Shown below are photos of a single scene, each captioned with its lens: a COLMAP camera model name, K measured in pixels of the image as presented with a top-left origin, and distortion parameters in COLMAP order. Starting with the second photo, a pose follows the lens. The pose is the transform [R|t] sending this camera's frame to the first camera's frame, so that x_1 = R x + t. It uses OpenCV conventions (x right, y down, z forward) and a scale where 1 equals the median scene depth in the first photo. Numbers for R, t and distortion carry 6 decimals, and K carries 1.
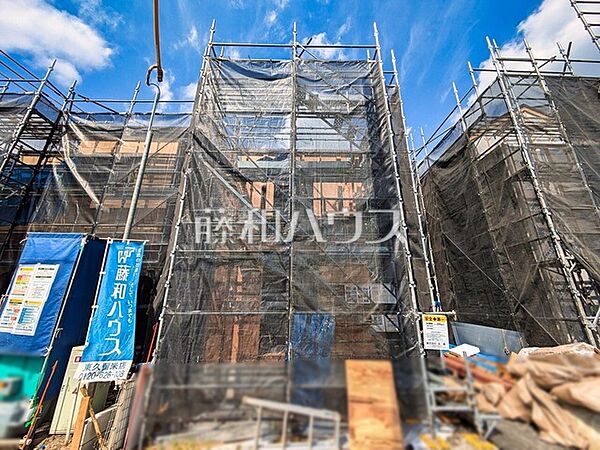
lens RADIAL K [[237.6, 0, 300.0], [0, 237.6, 225.0], [0, 0, 1]] dist [0.000687, 0.000293]
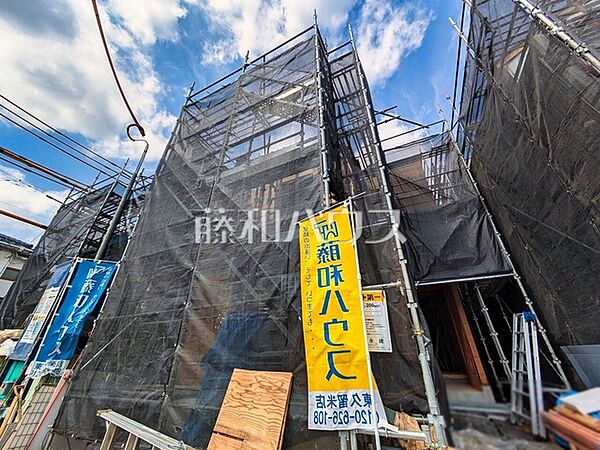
lens RADIAL K [[237.6, 0, 300.0], [0, 237.6, 225.0], [0, 0, 1]] dist [0.000687, 0.000293]
pose [[0.899539, -0.223066, -0.375595, 0.681210], [0.143189, 0.962859, -0.228910, 0.333461], [0.412707, 0.152132, 0.898070, 0.376778]]
